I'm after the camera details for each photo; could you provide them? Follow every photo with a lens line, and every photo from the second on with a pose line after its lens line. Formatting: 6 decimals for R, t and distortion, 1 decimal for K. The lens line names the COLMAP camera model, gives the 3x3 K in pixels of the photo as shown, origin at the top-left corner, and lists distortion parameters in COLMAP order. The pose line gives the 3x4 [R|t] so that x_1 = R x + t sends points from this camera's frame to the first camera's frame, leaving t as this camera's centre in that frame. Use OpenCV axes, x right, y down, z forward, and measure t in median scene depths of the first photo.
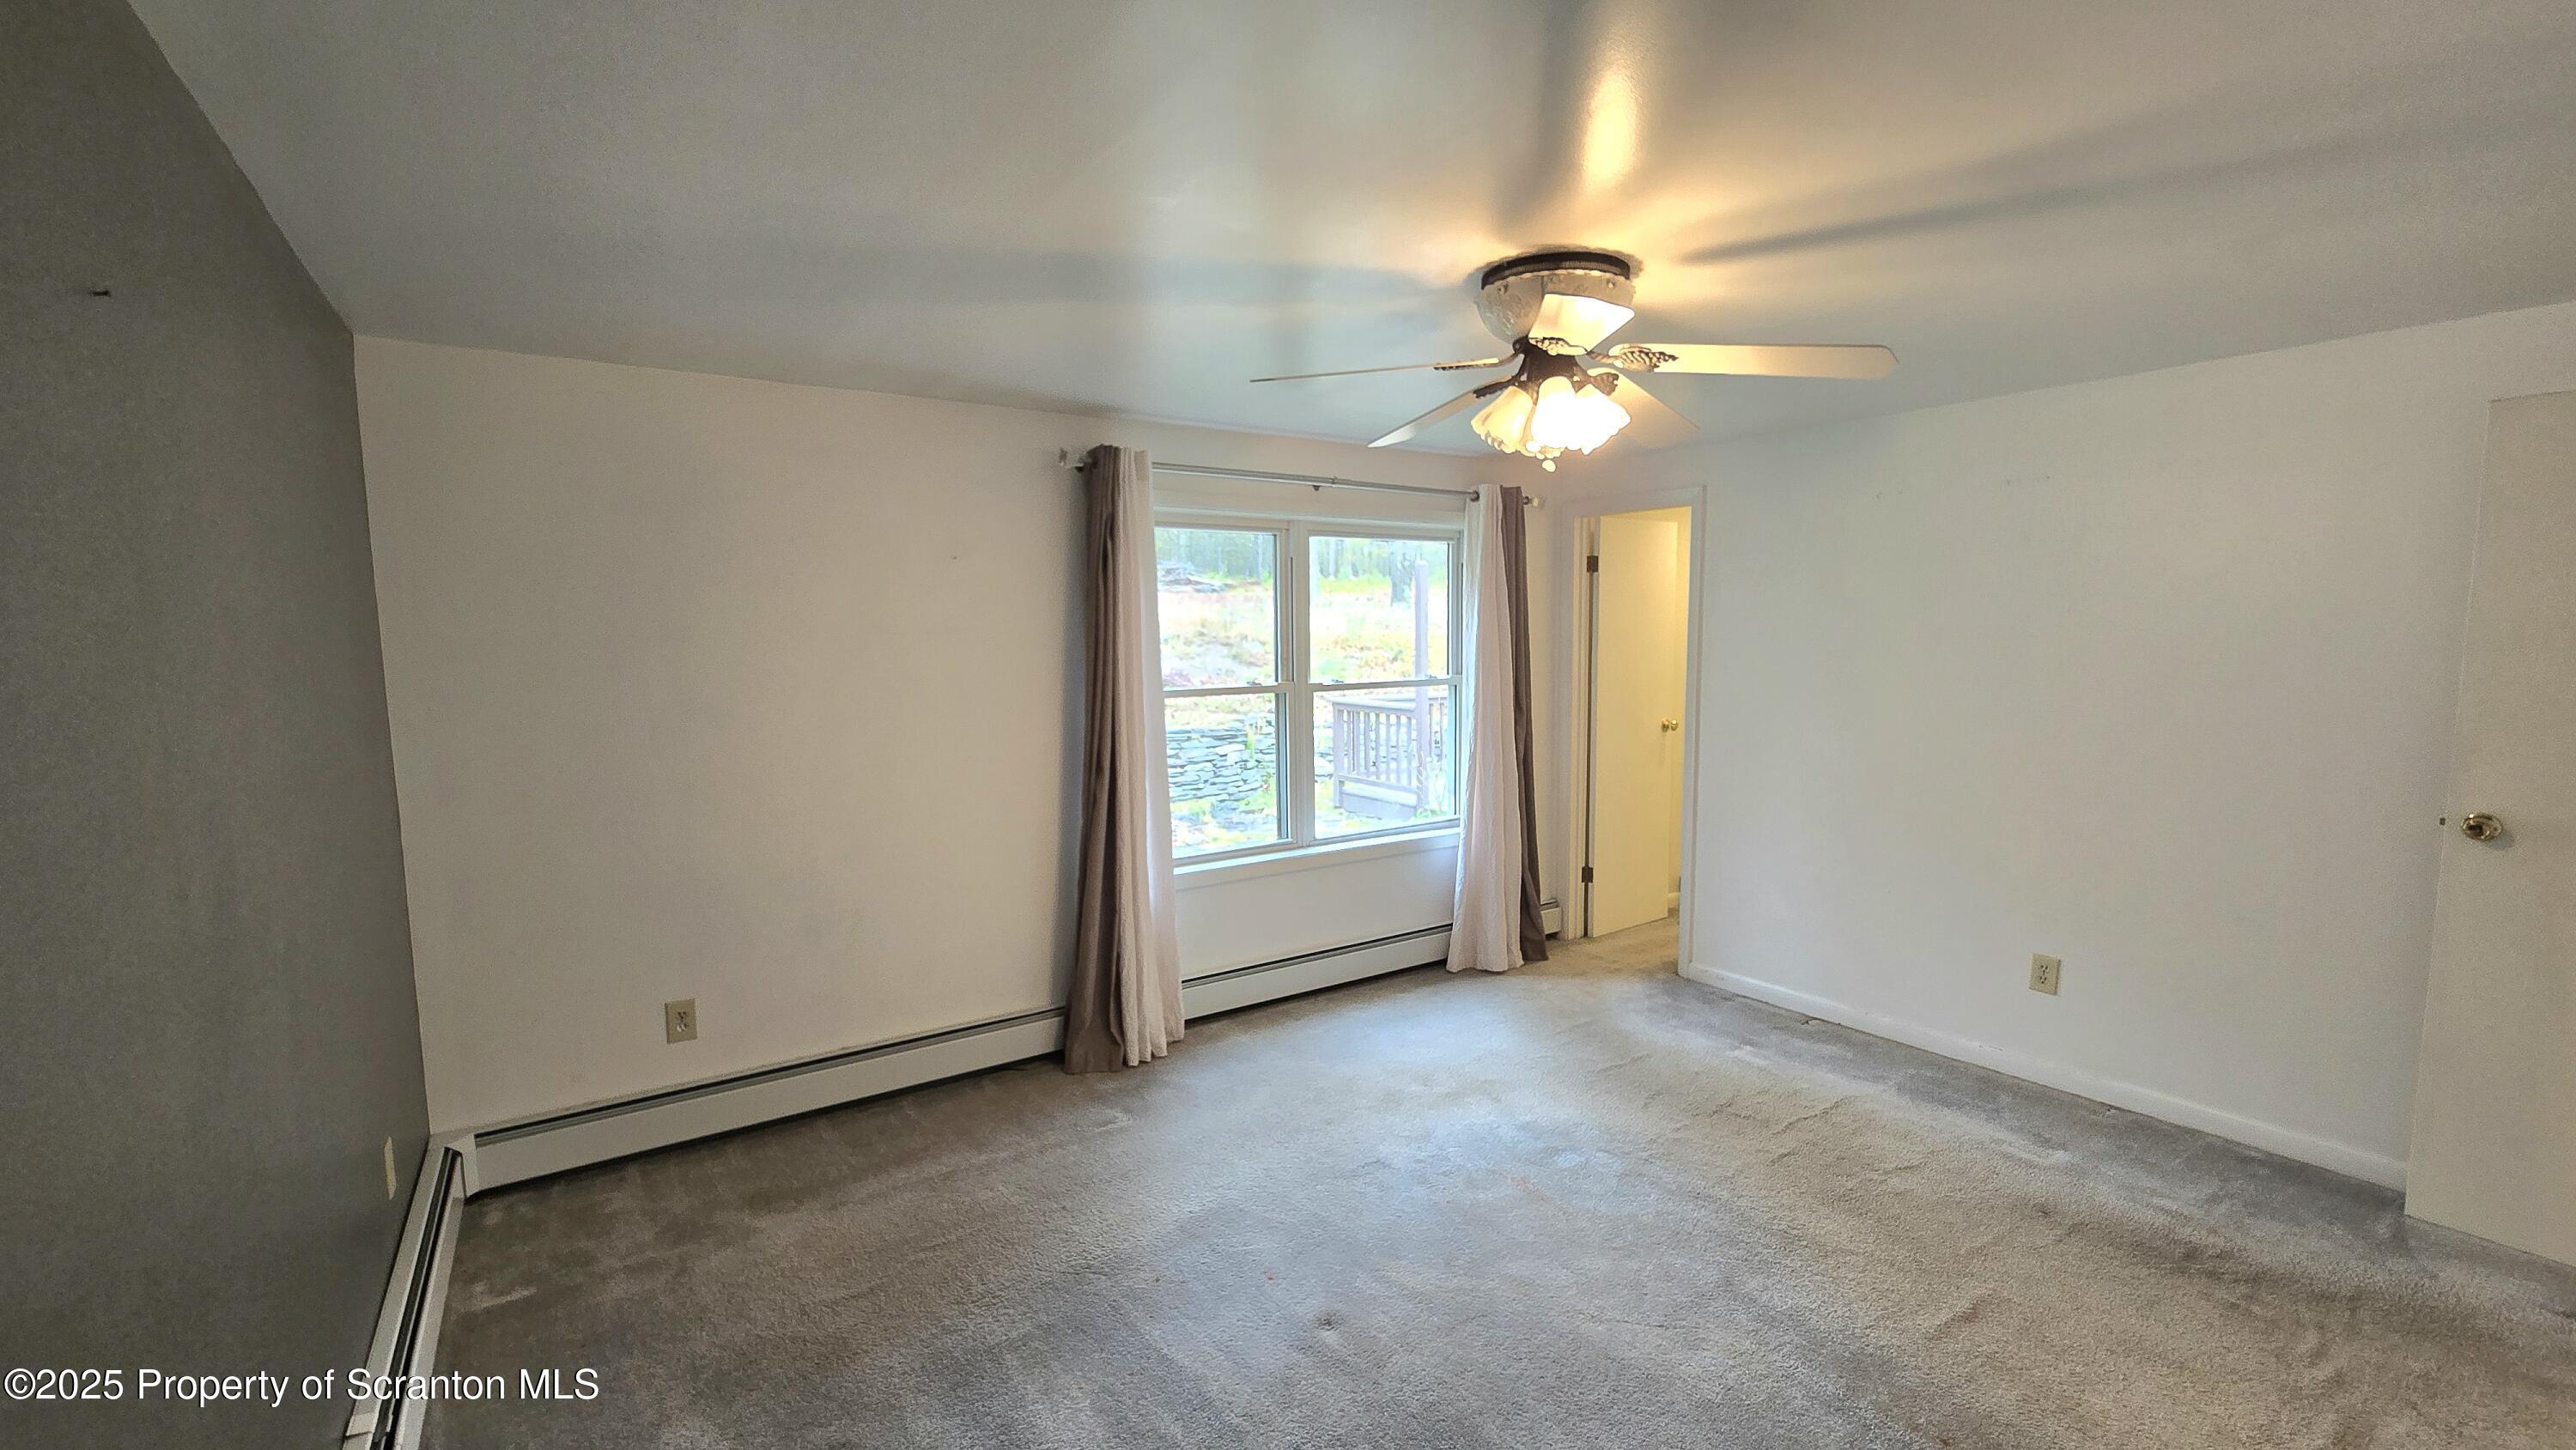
lens RADIAL K [[1058.6, 0, 1290.4], [0, 1058.6, 732.2], [0, 0, 1]] dist [-0.002122, 0.000428]
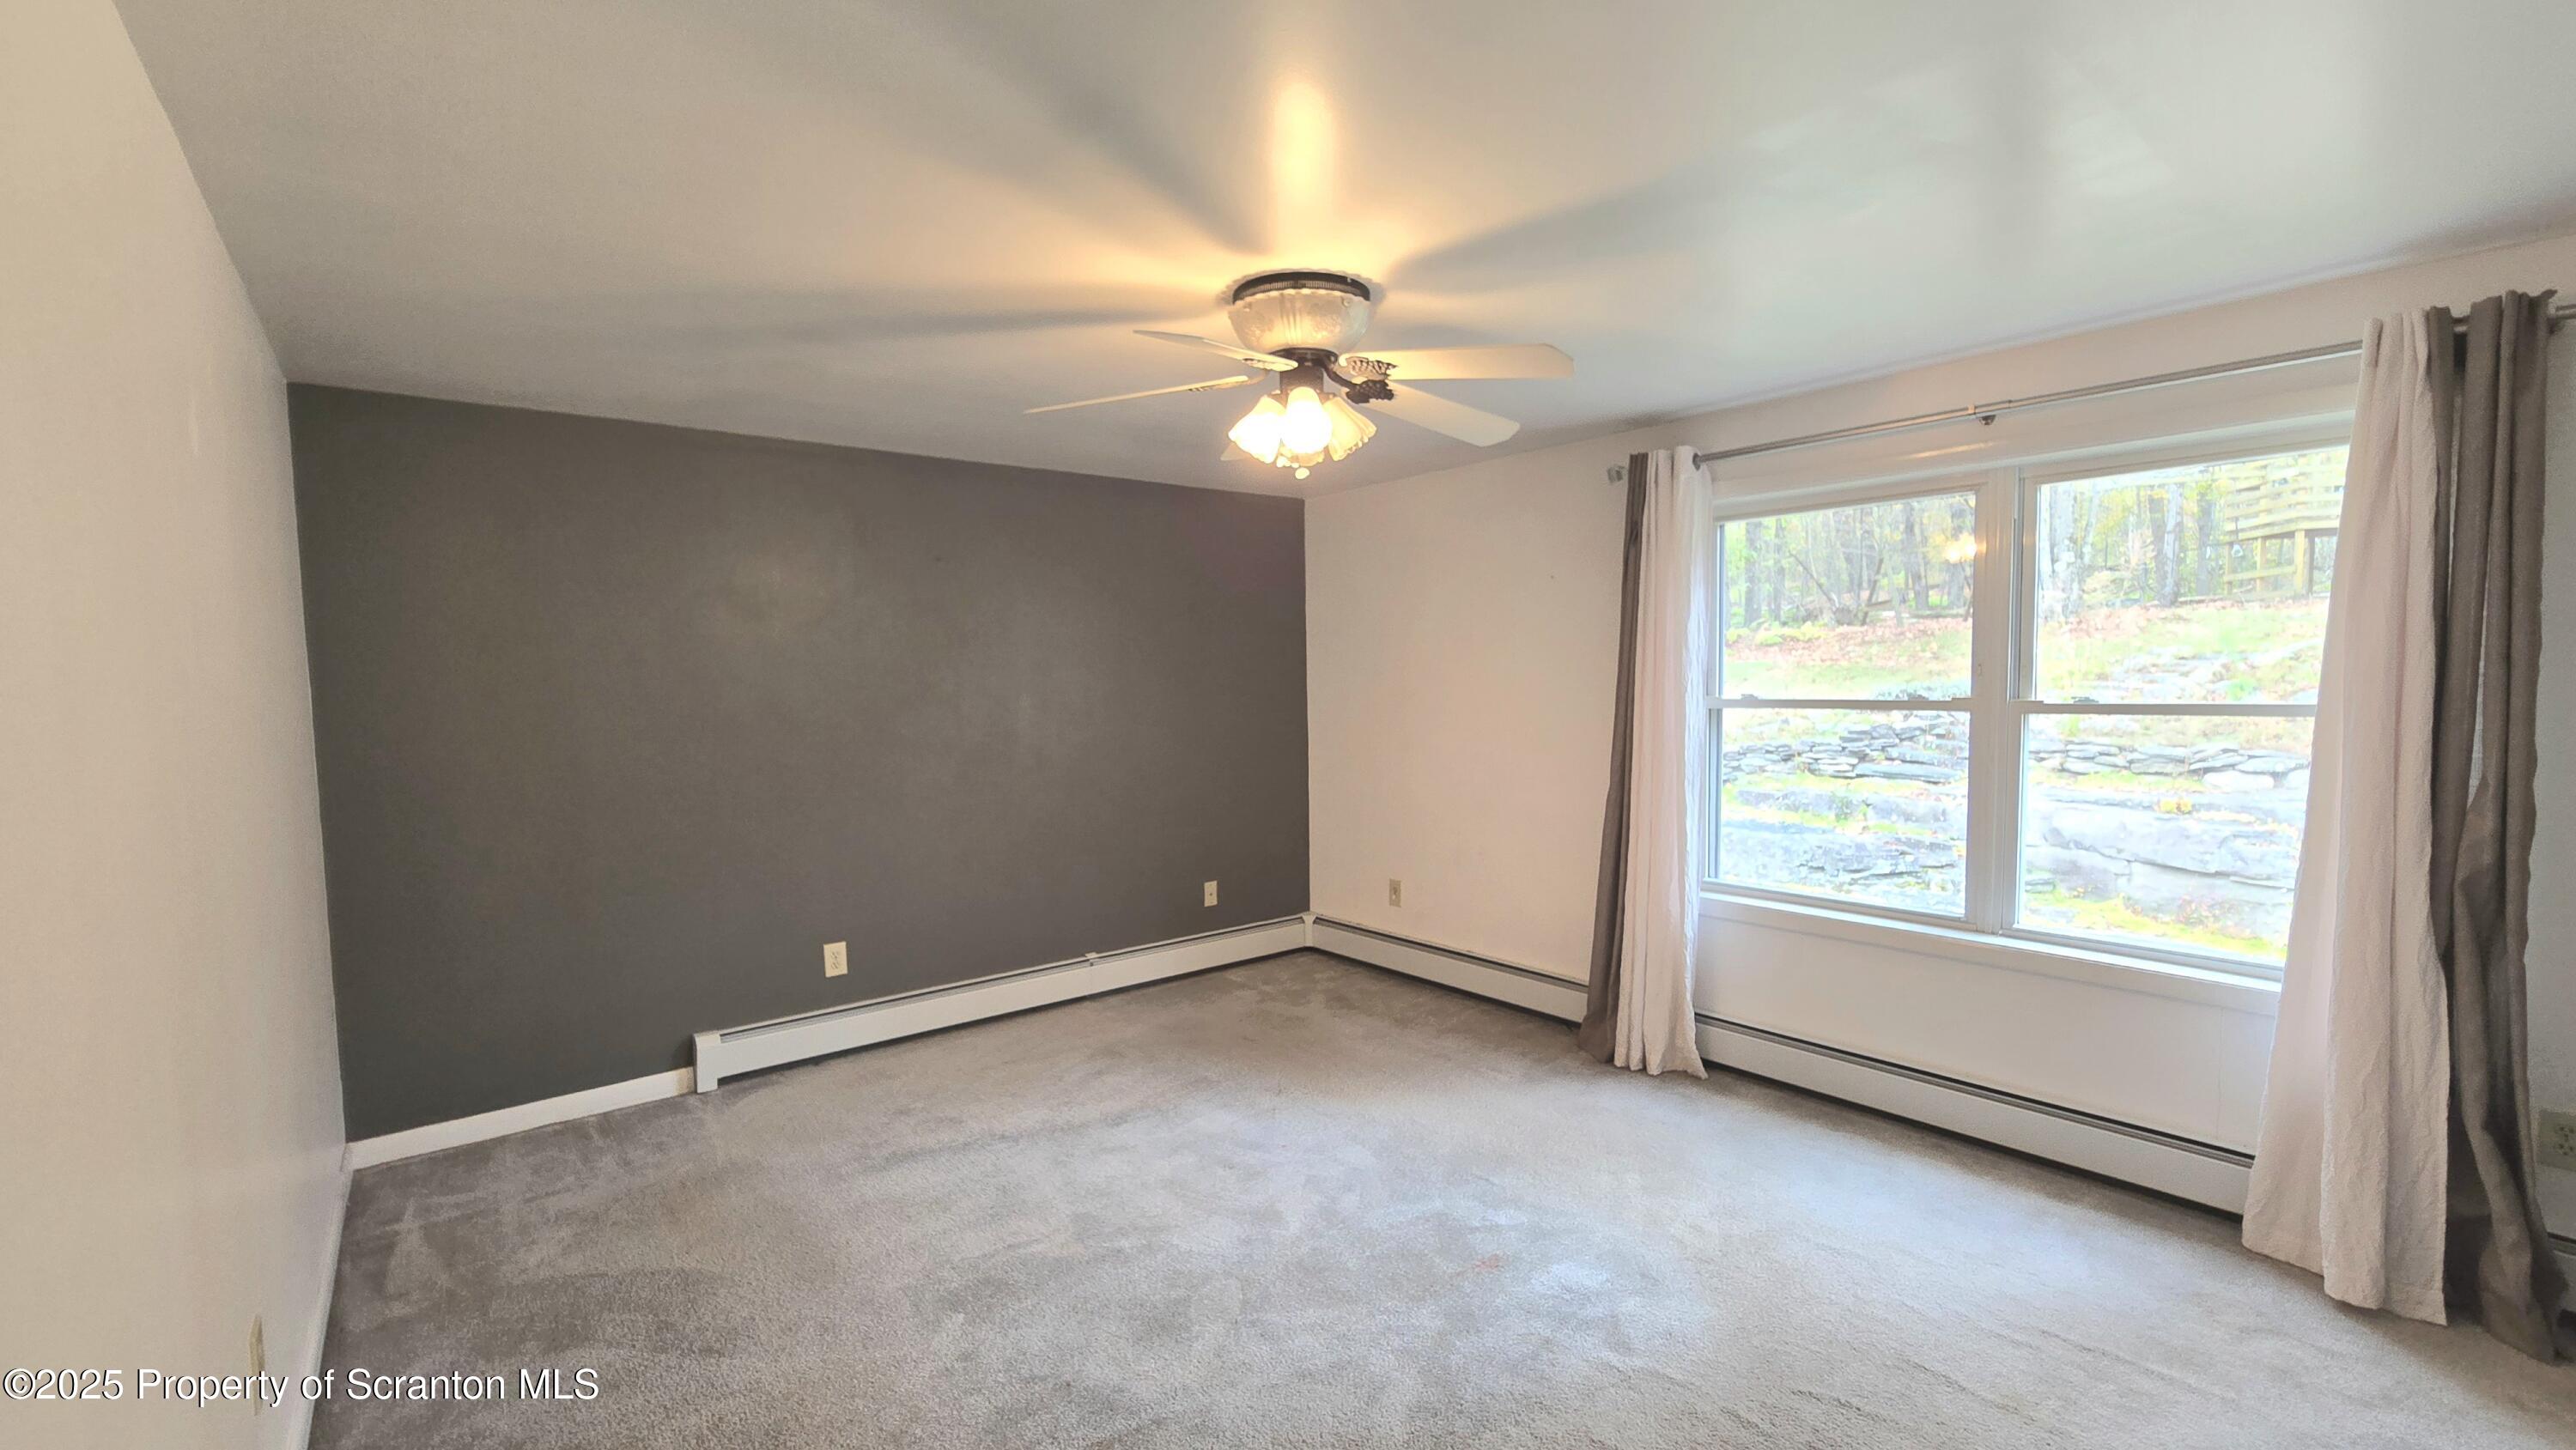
lens RADIAL K [[1058.6, 0, 1284.3], [0, 1058.6, 726.7], [0, 0, 1]] dist [-0.002122, 0.000428]
pose [[0.081297, 0.058186, -0.994990, 0.686341], [-0.073879, 0.995900, 0.052203, -0.030673], [0.993948, 0.069265, 0.085263, 0.487417]]
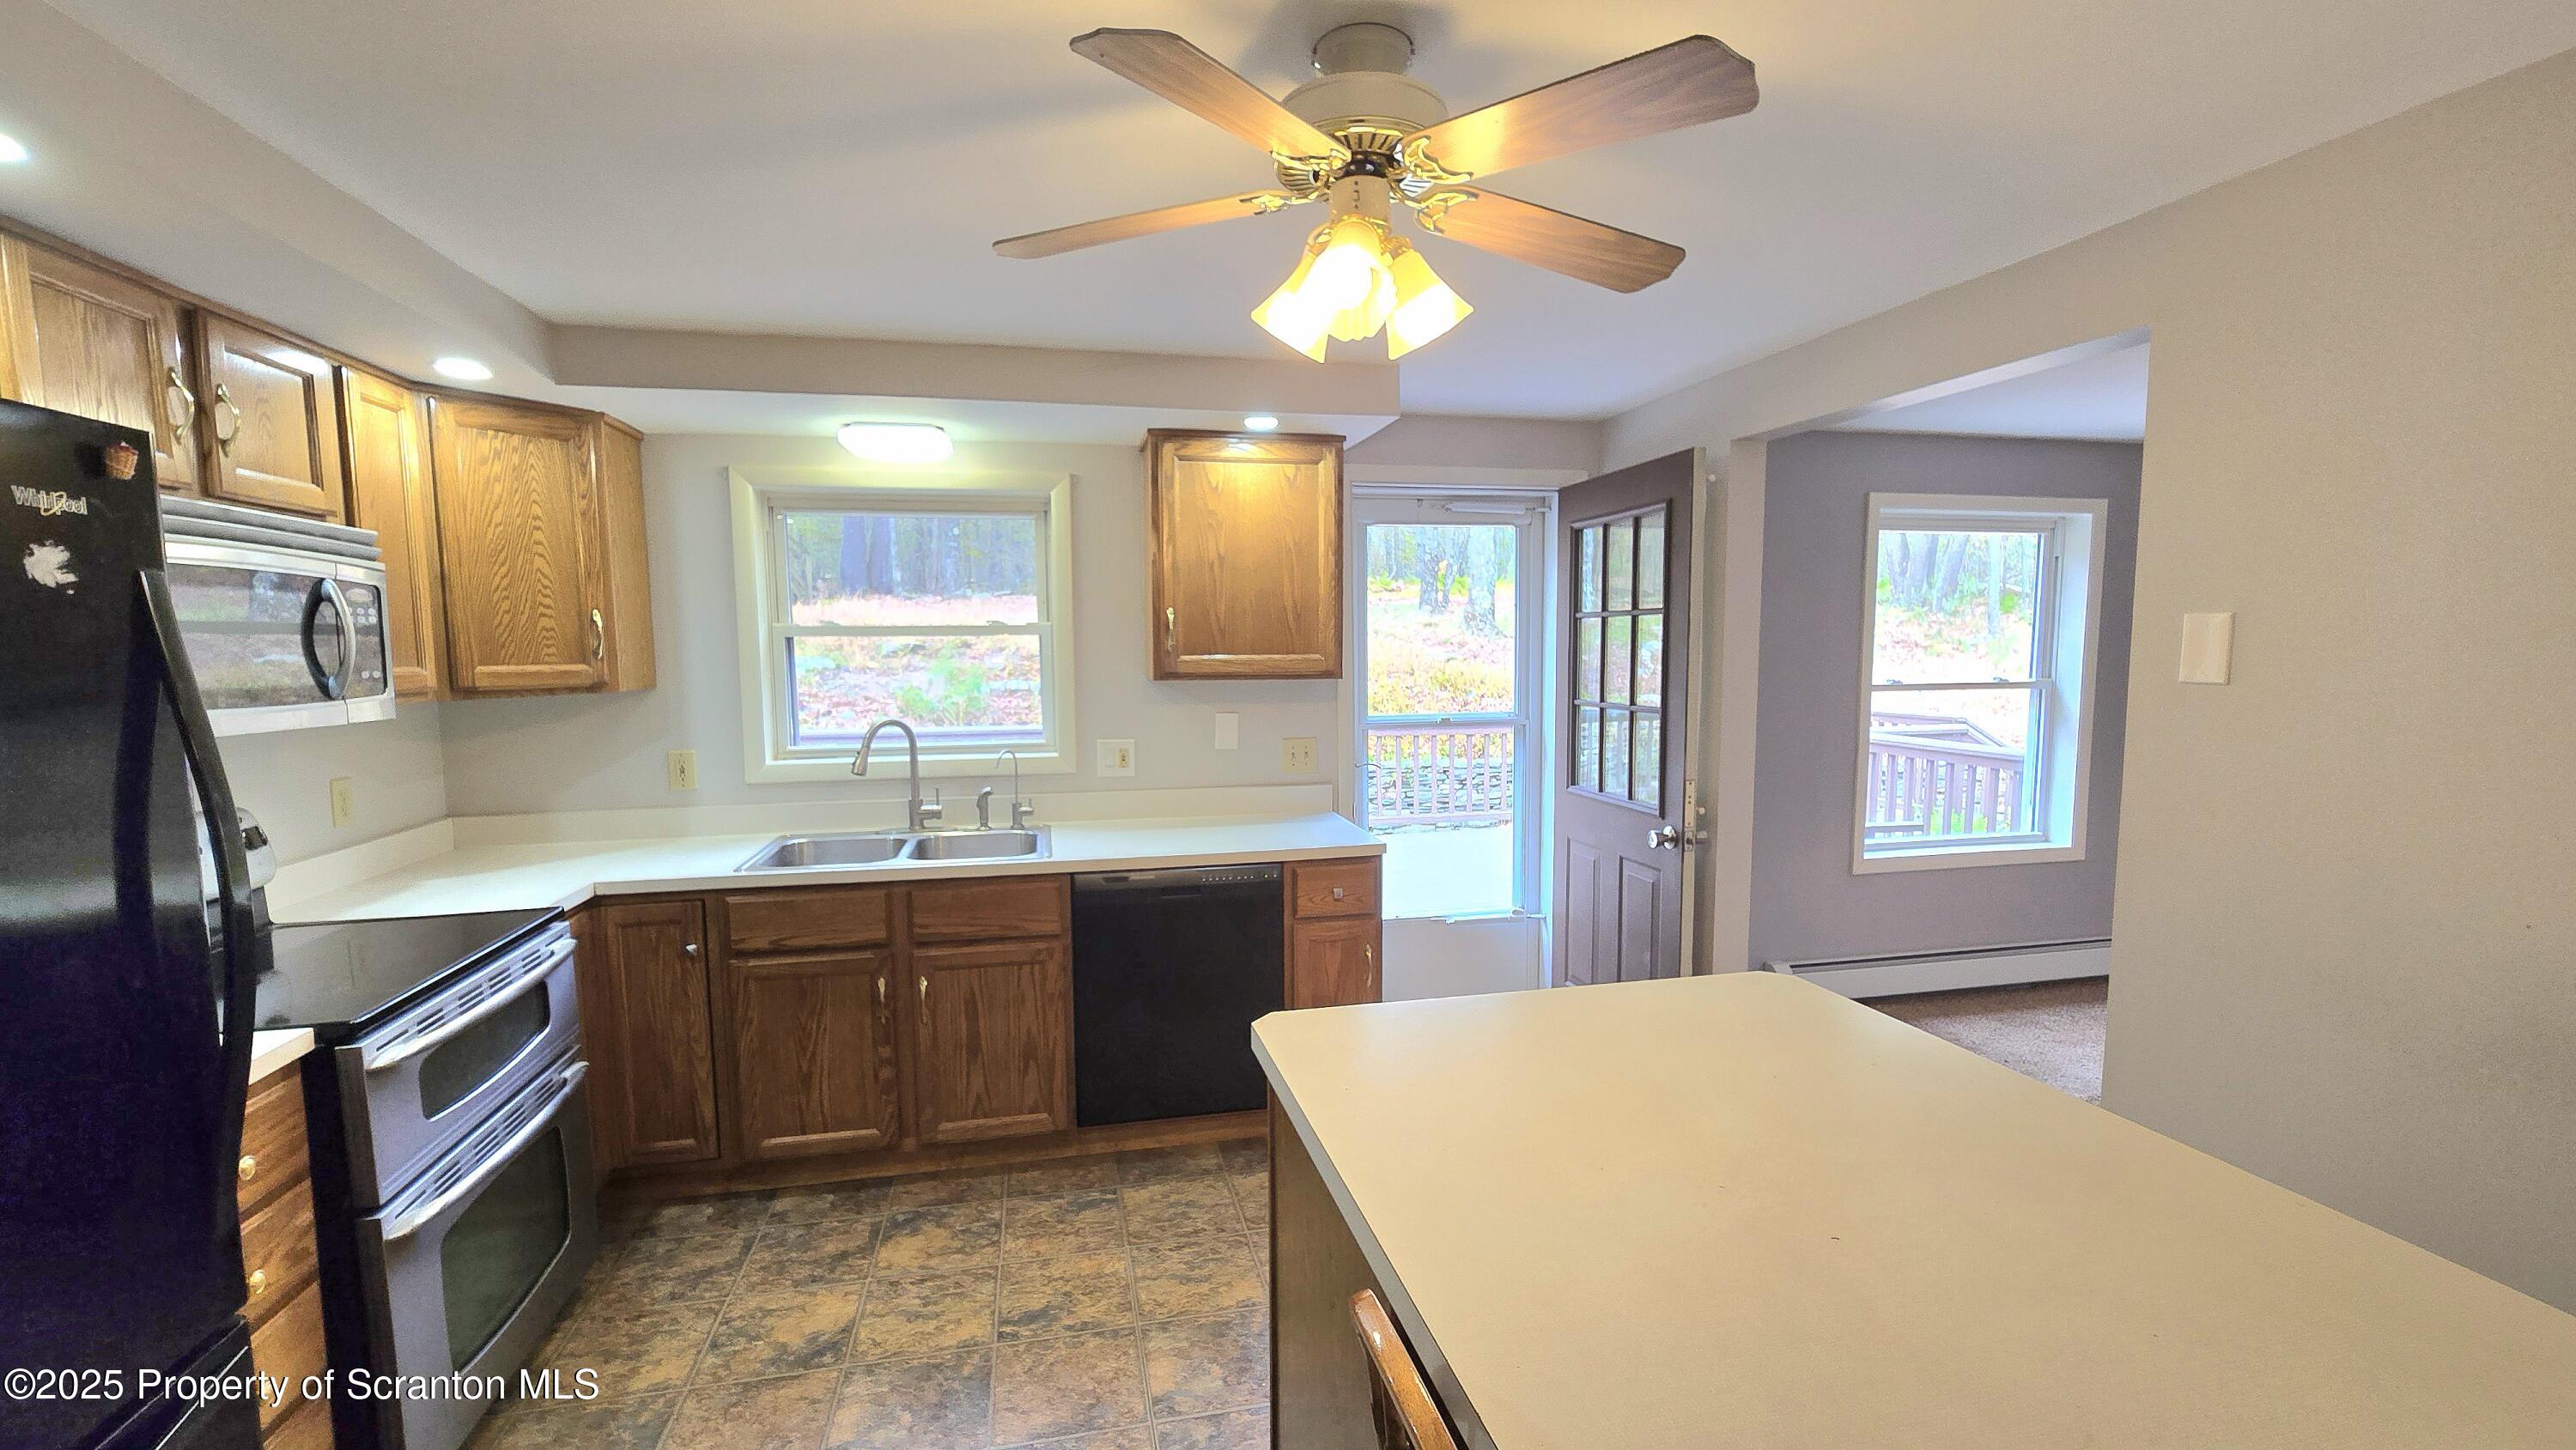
lens RADIAL K [[1058.6, 0, 1280.6], [0, 1058.6, 736.0], [0, 0, 1]] dist [-0.002122, 0.000428]
pose [[0.929078, 0.041980, -0.367493, -0.327410], [-0.039864, 0.999116, 0.013350, 0.024730], [0.367728, 0.002246, 0.929931, -0.240890]]
